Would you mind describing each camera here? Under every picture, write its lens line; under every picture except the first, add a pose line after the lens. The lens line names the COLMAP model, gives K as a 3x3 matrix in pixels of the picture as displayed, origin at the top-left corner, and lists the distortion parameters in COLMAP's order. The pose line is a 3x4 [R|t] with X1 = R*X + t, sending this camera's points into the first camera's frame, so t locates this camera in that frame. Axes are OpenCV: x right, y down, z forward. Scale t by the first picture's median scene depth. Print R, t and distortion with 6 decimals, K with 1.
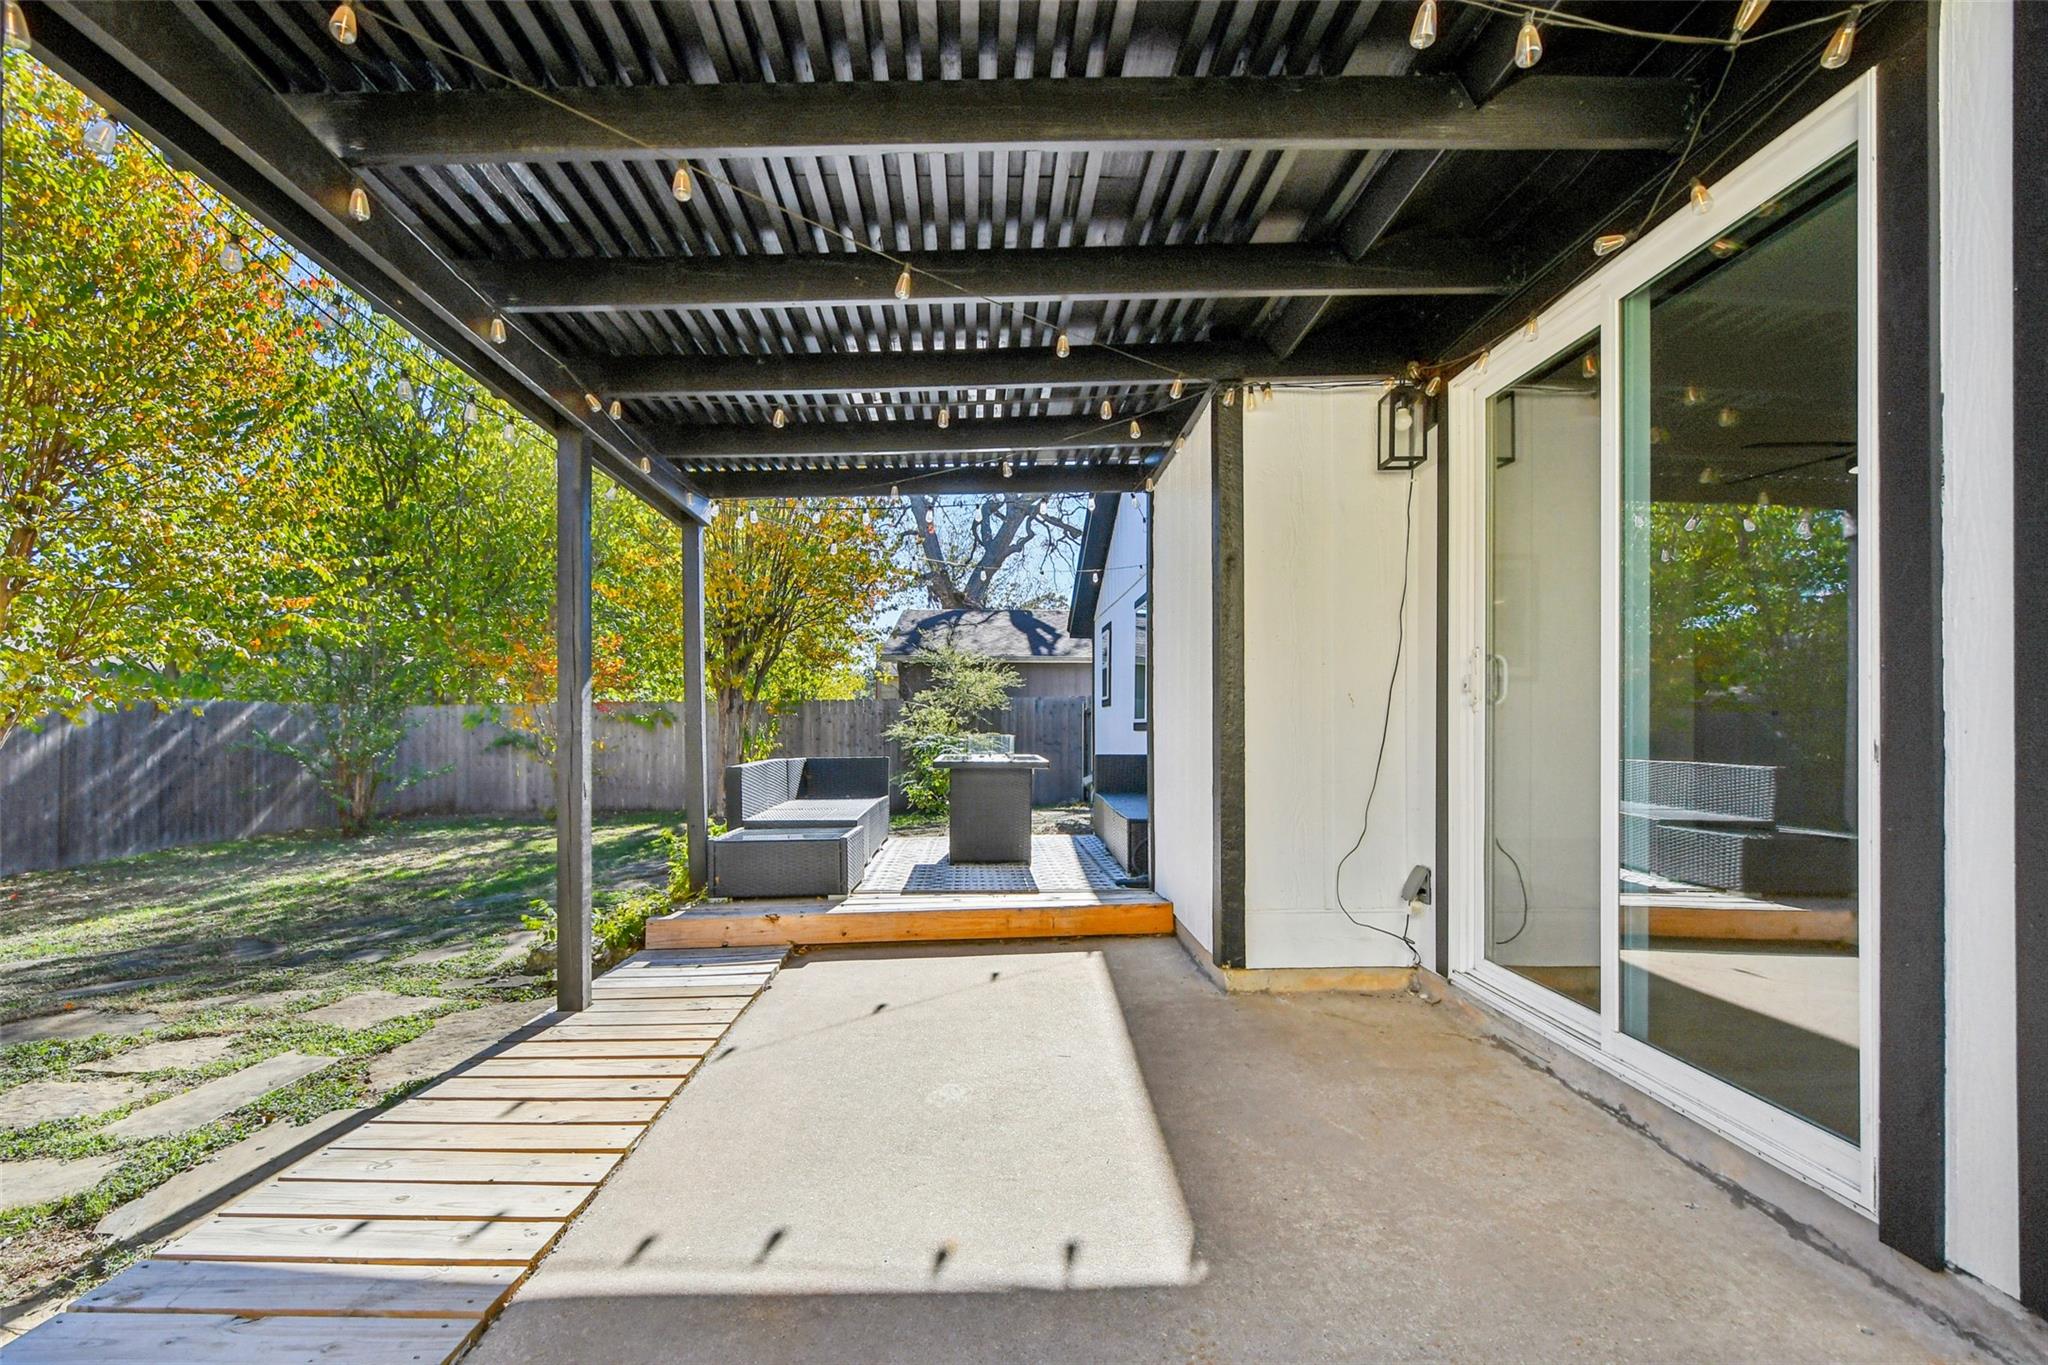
lens RADIAL K [[907.5, 0, 1008.3], [0, 907.5, 725.0], [0, 0, 1]] dist [-0.003005, -0.000388]
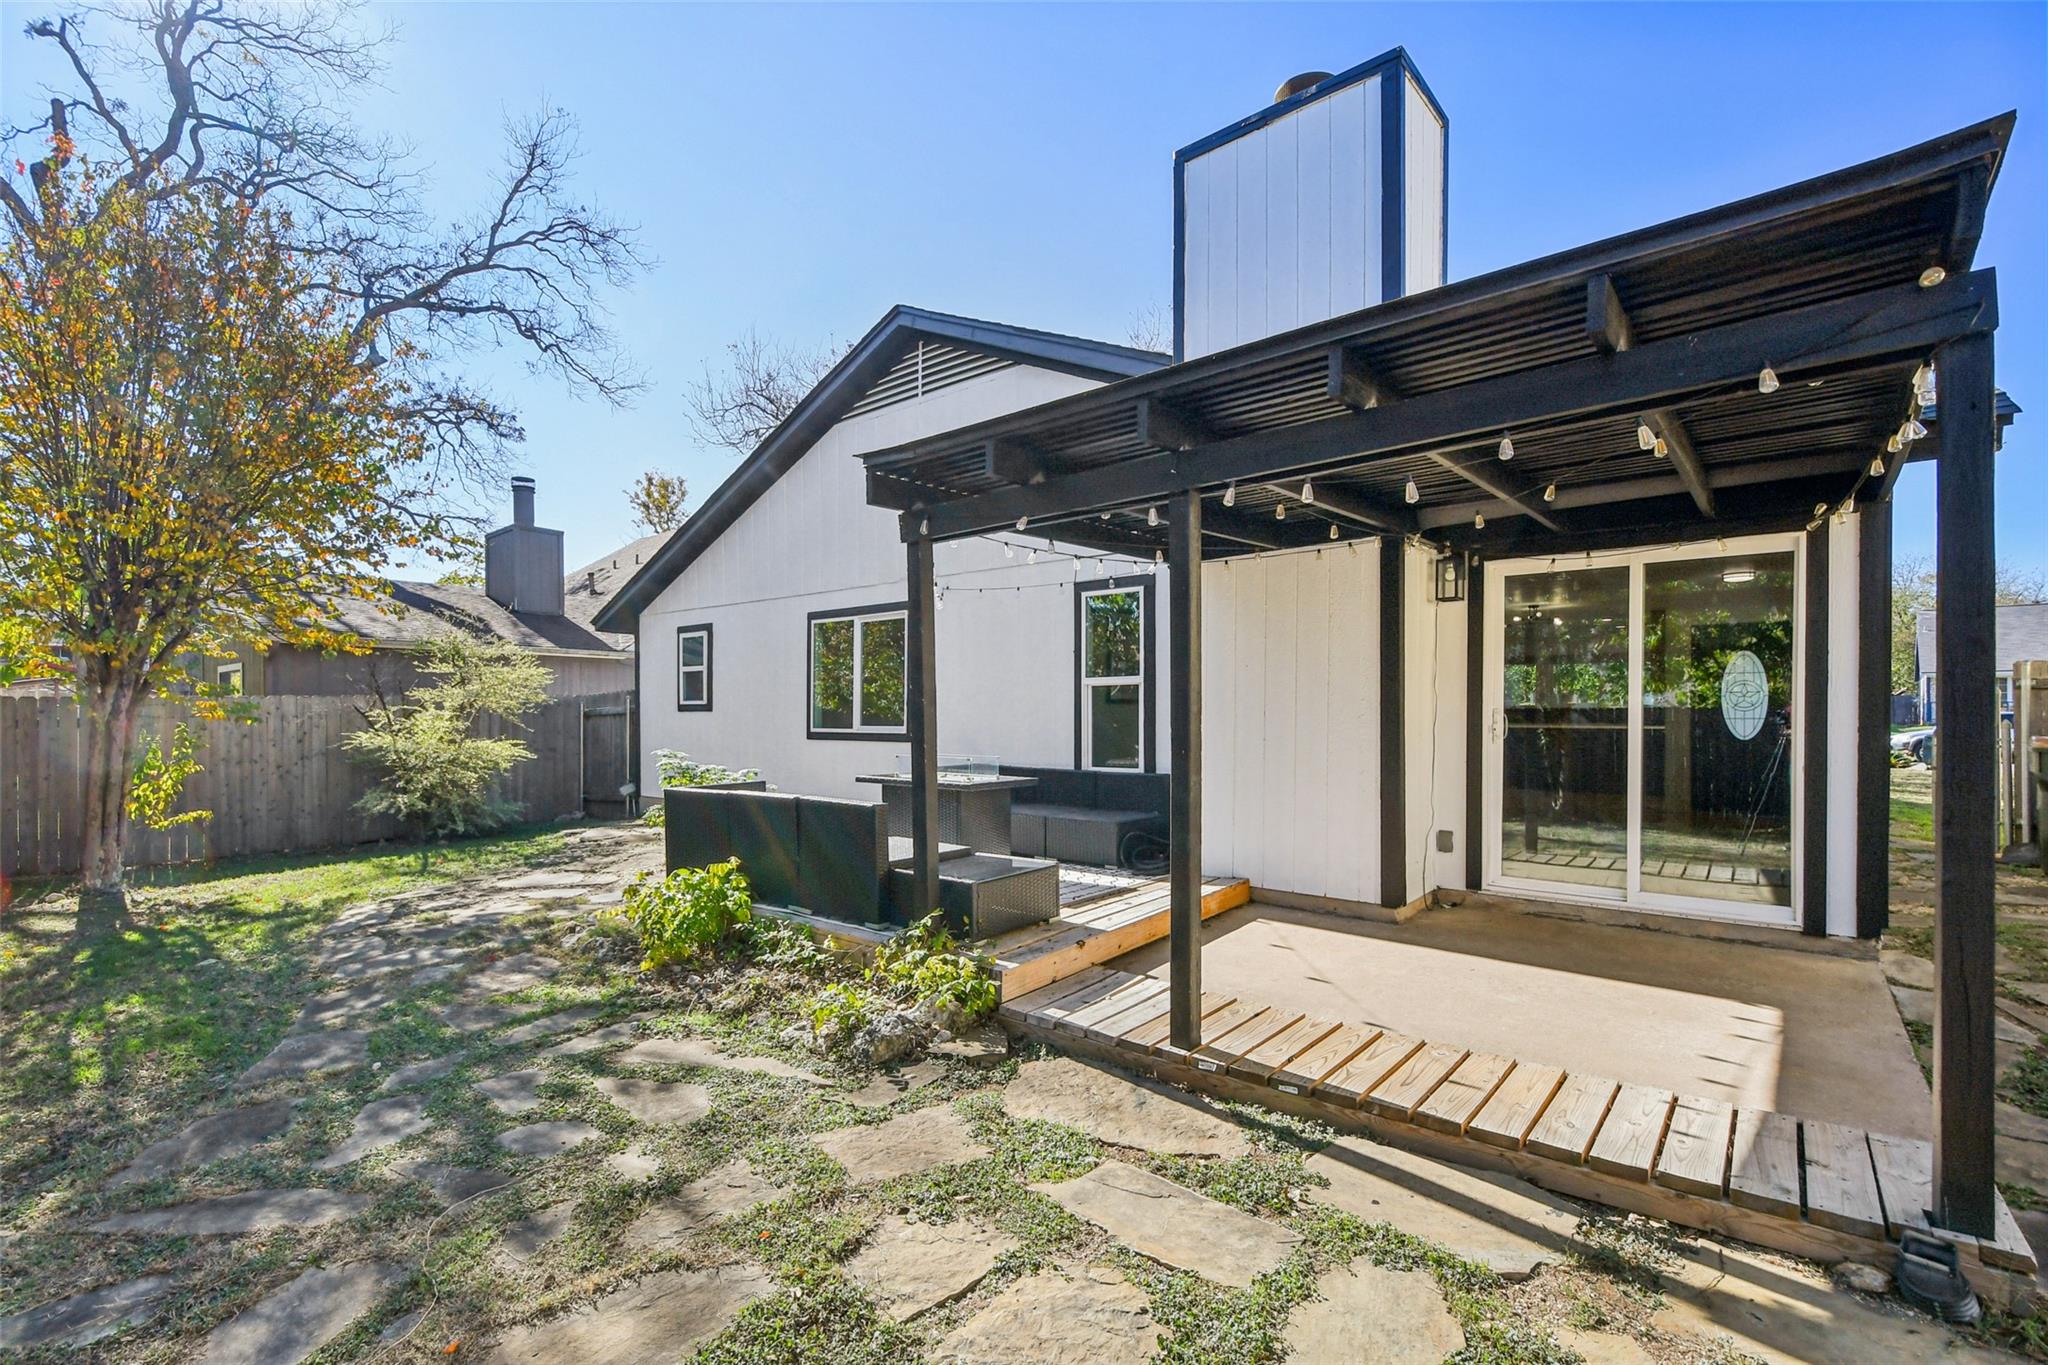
lens RADIAL K [[907.5, 0, 1008.3], [0, 907.5, 725.0], [0, 0, 1]] dist [-0.003005, -0.000388]
pose [[0.672098, -0.013939, 0.740331, -1.581271], [0.001603, 0.999848, 0.017371, -0.087121], [-0.740461, -0.010488, 0.672018, 0.516919]]
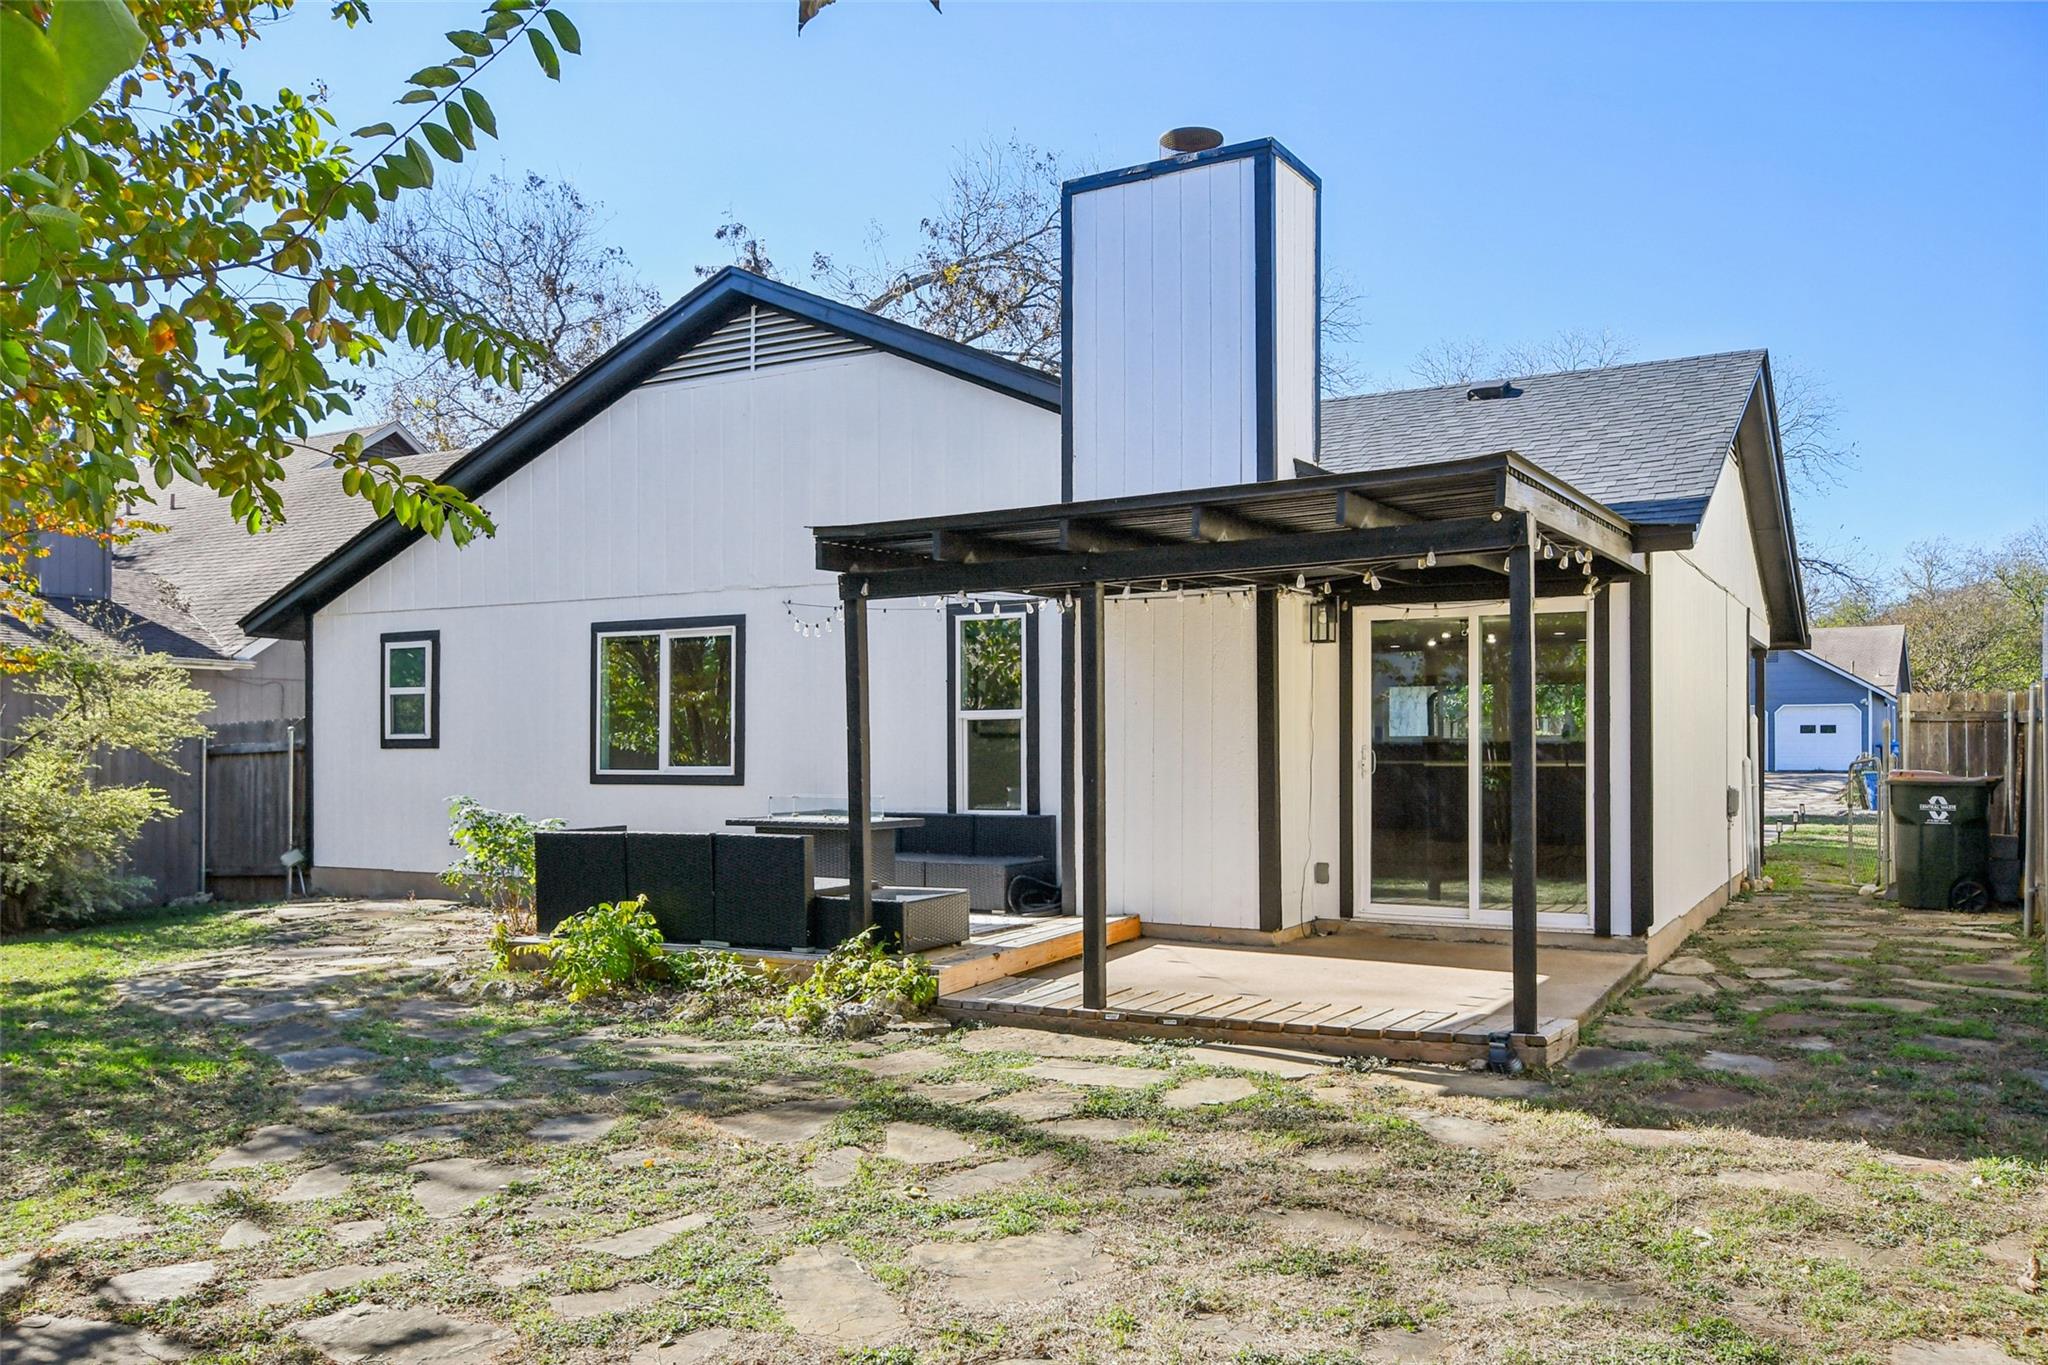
lens RADIAL K [[1603.6, 0, 1010.7], [0, 1603.6, 738.7], [0, 0, 1]] dist [-0.009695, 0.000869]
pose [[0.524874, -0.000496, 0.851179, -2.948872], [0.002882, 0.999995, -0.001194, -0.099674], [-0.851175, 0.003080, 0.524873, -0.172198]]
